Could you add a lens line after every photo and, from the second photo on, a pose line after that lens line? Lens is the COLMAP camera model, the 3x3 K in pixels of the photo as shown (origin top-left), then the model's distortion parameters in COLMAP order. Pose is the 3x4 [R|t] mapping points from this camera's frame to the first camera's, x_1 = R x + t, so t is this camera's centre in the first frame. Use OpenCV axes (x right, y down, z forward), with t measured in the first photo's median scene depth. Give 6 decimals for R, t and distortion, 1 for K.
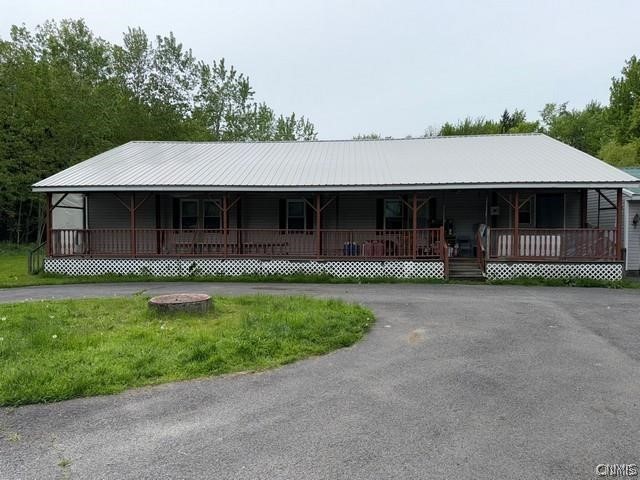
lens RADIAL K [[506.1, 0, 320.0], [0, 506.1, 240.0], [0, 0, 1]] dist [0.117873, -0.002298]
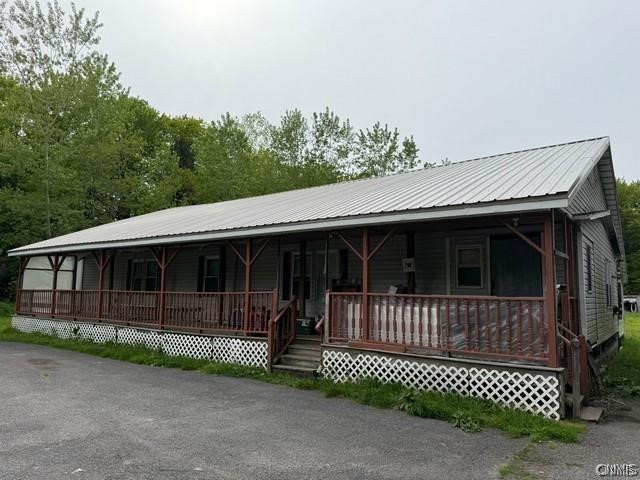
lens RADIAL K [[506.1, 0, 320.0], [0, 506.1, 240.0], [0, 0, 1]] dist [0.117873, -0.002298]
pose [[0.813951, -0.044940, -0.579192, 0.664833], [-0.040107, 0.990277, -0.133199, -0.002415], [0.579547, 0.131647, 0.804235, 0.494024]]
